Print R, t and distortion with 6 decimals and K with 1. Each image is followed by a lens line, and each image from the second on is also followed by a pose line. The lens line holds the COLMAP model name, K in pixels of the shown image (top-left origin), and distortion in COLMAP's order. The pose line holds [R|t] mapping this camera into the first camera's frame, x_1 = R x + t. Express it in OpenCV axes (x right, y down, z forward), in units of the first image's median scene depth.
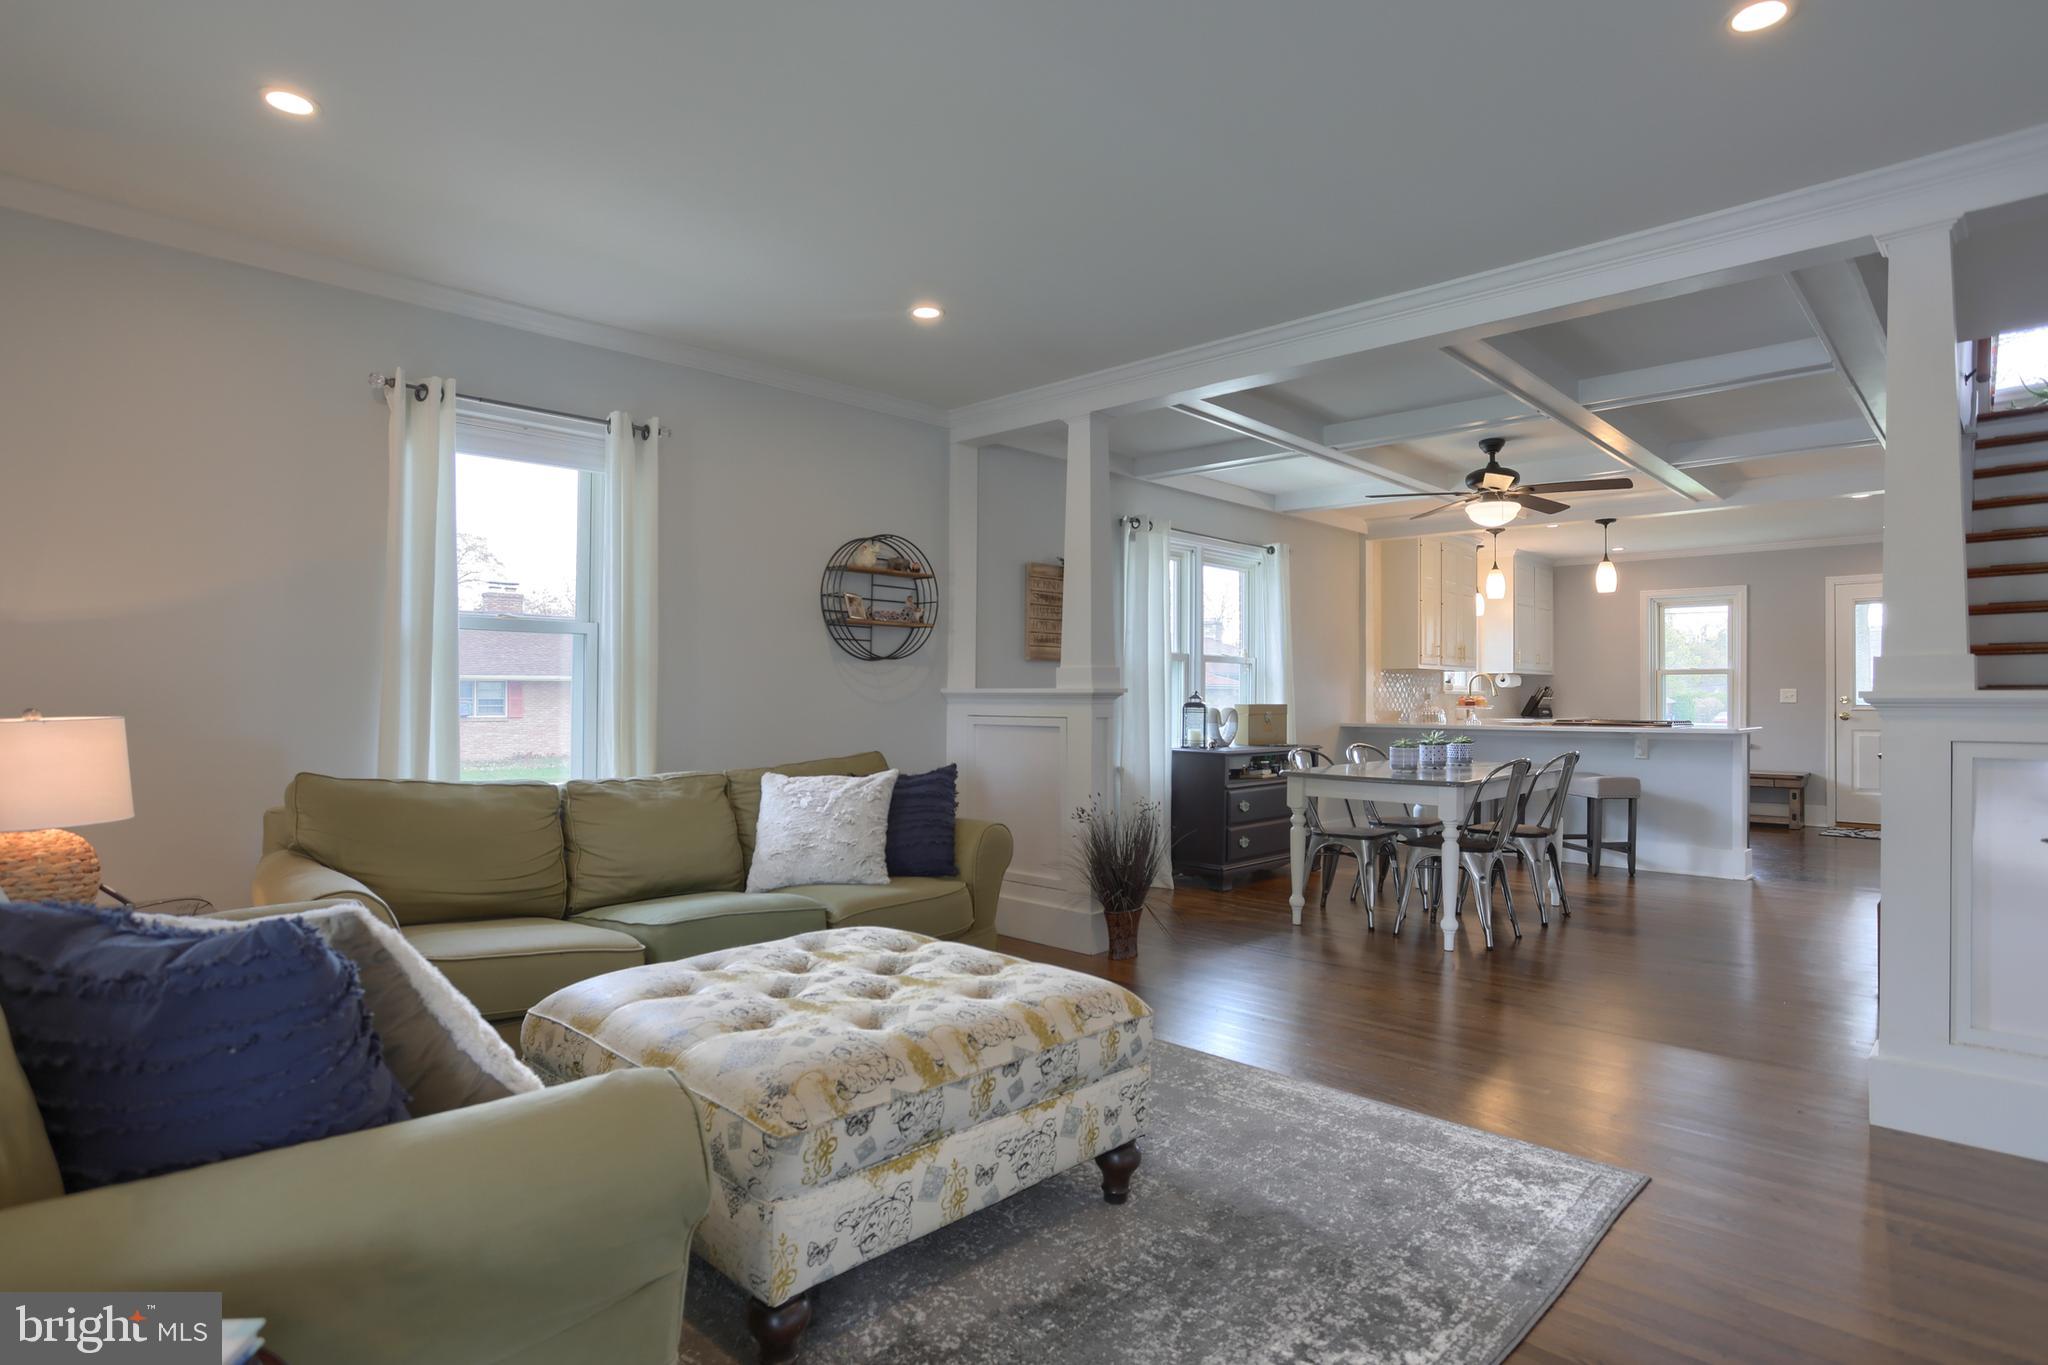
lens RADIAL K [[1079.8, 0, 1024.0], [0, 1079.8, 682.5], [0, 0, 1]] dist [-0.073616, 0.037513]
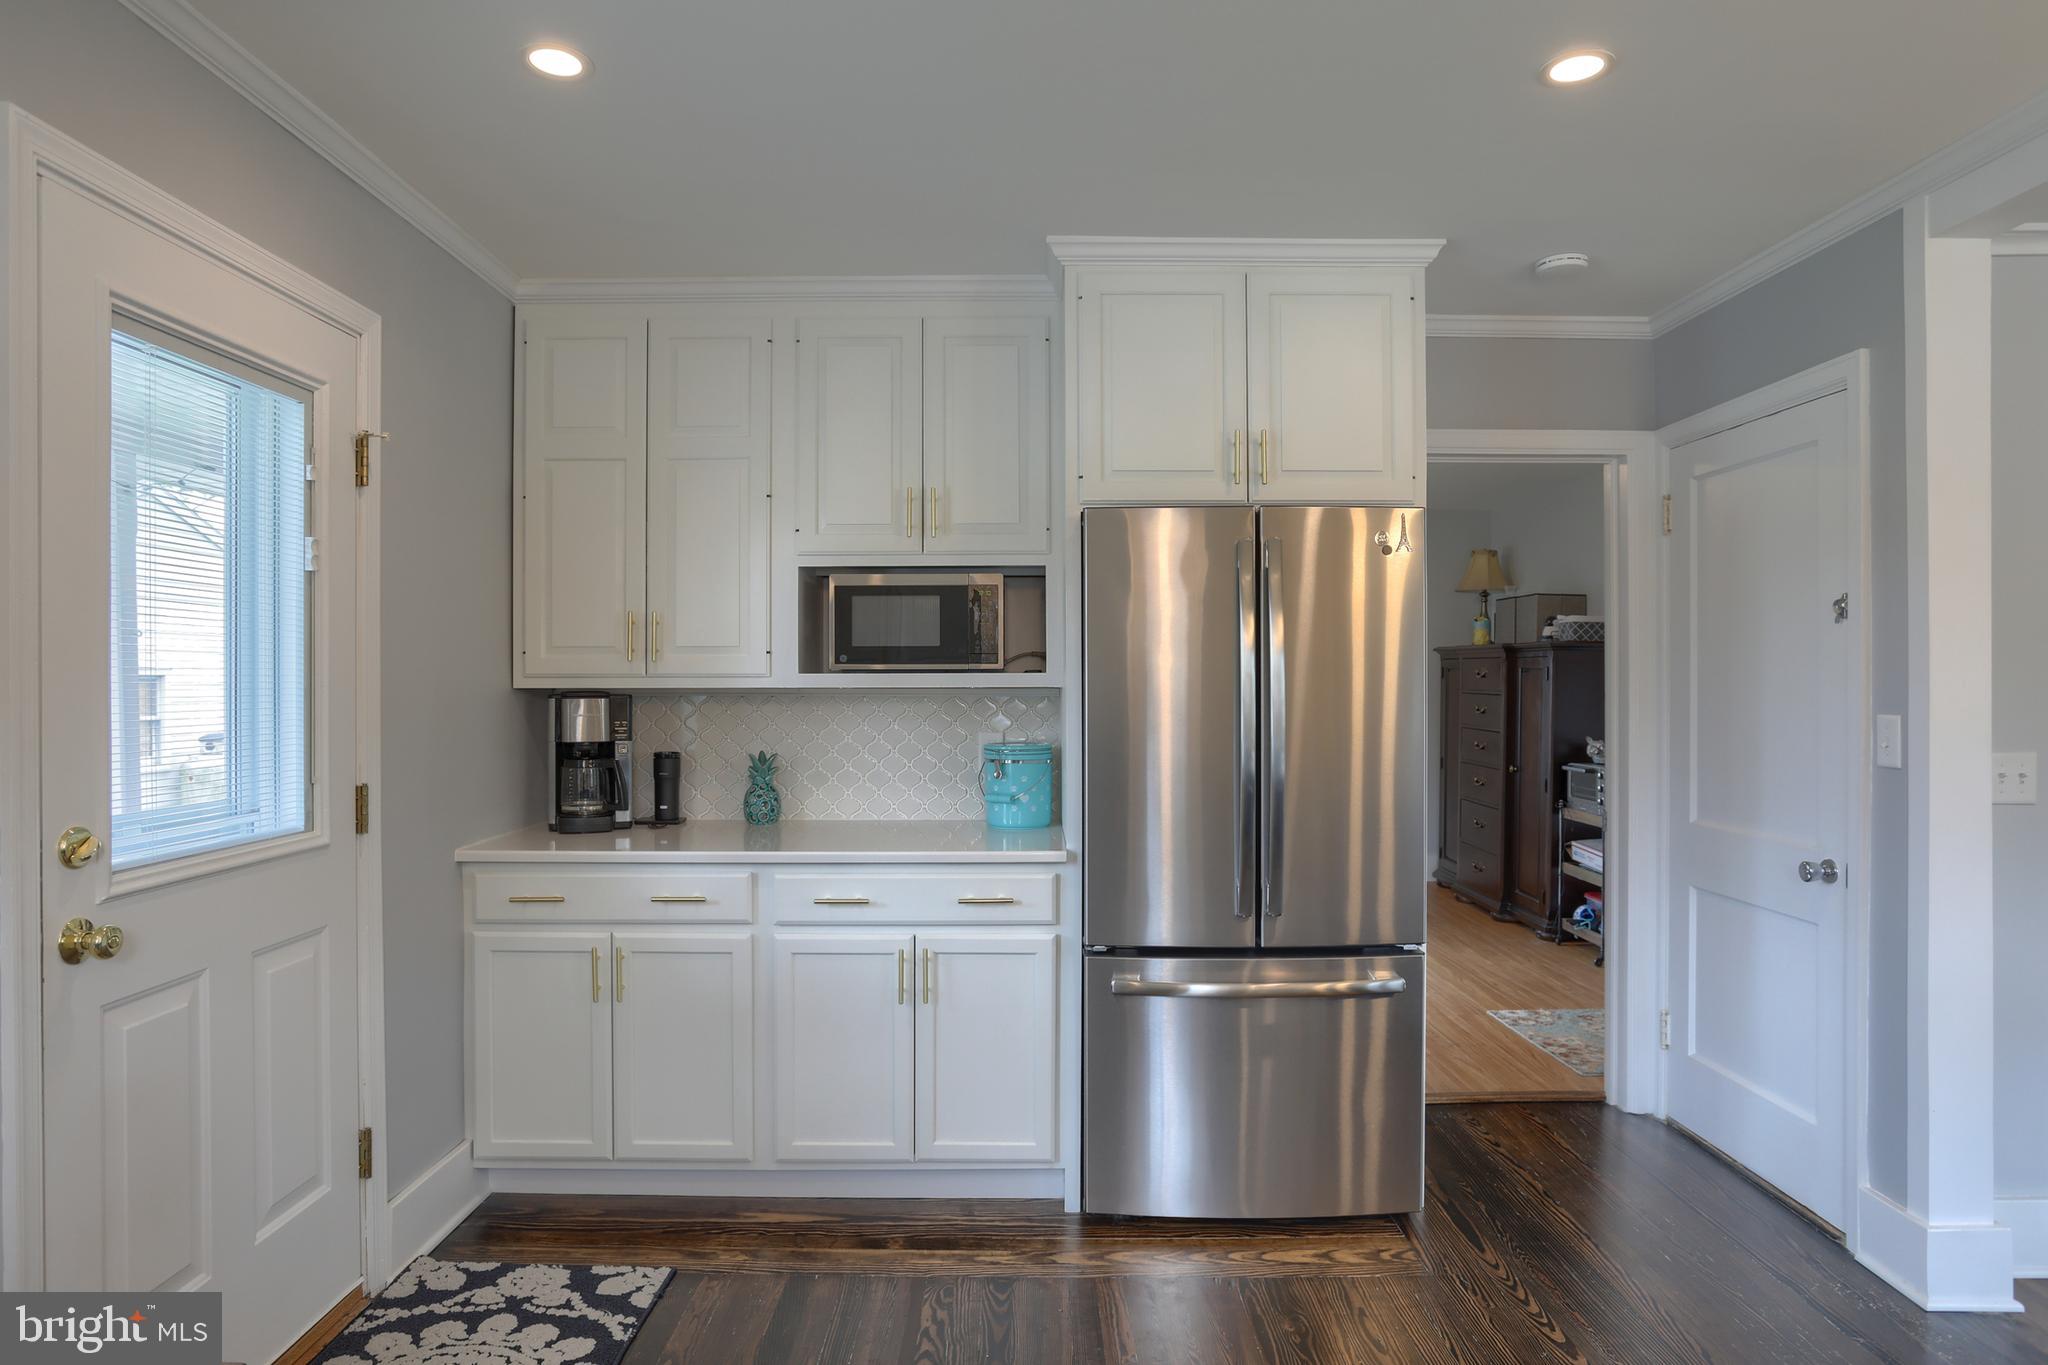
lens RADIAL K [[1208.9, 0, 1024.0], [0, 1208.9, 682.5], [0, 0, 1]] dist [-0.038240, 0.000280]
pose [[-0.704381, -0.006446, 0.709793, 0.630884], [-0.011868, 0.999926, -0.002696, -0.015807], [-0.709723, -0.010323, -0.704405, 1.230528]]
